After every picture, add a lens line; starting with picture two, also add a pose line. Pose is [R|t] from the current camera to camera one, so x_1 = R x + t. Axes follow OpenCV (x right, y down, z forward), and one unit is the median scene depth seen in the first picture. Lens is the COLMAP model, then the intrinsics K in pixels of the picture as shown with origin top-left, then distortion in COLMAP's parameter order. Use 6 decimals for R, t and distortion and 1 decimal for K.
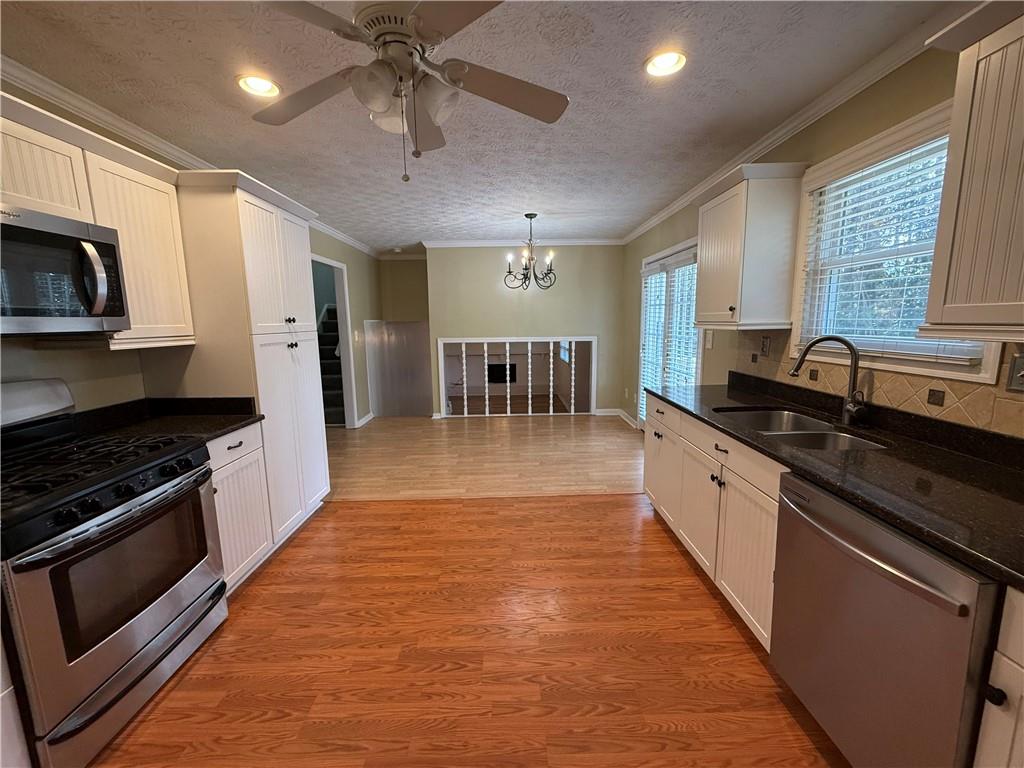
lens RADIAL K [[408.1, 0, 510.8], [0, 408.1, 385.5], [0, 0, 1]] dist [0.002042, -0.000350]
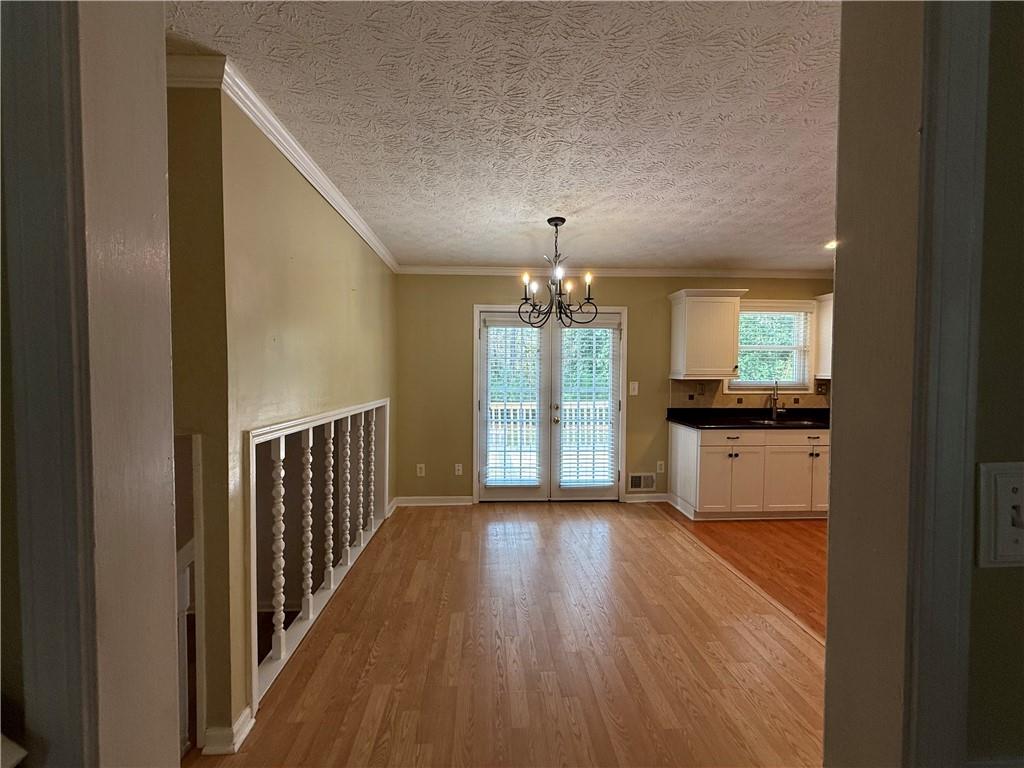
lens RADIAL K [[408.1, 0, 510.8], [0, 408.1, 385.5], [0, 0, 1]] dist [0.002042, -0.000350]
pose [[-0.042076, -0.022057, 0.998871, -0.858908], [0.159830, 0.986732, 0.028521, -0.238417], [-0.986247, 0.160850, -0.037993, 1.533654]]
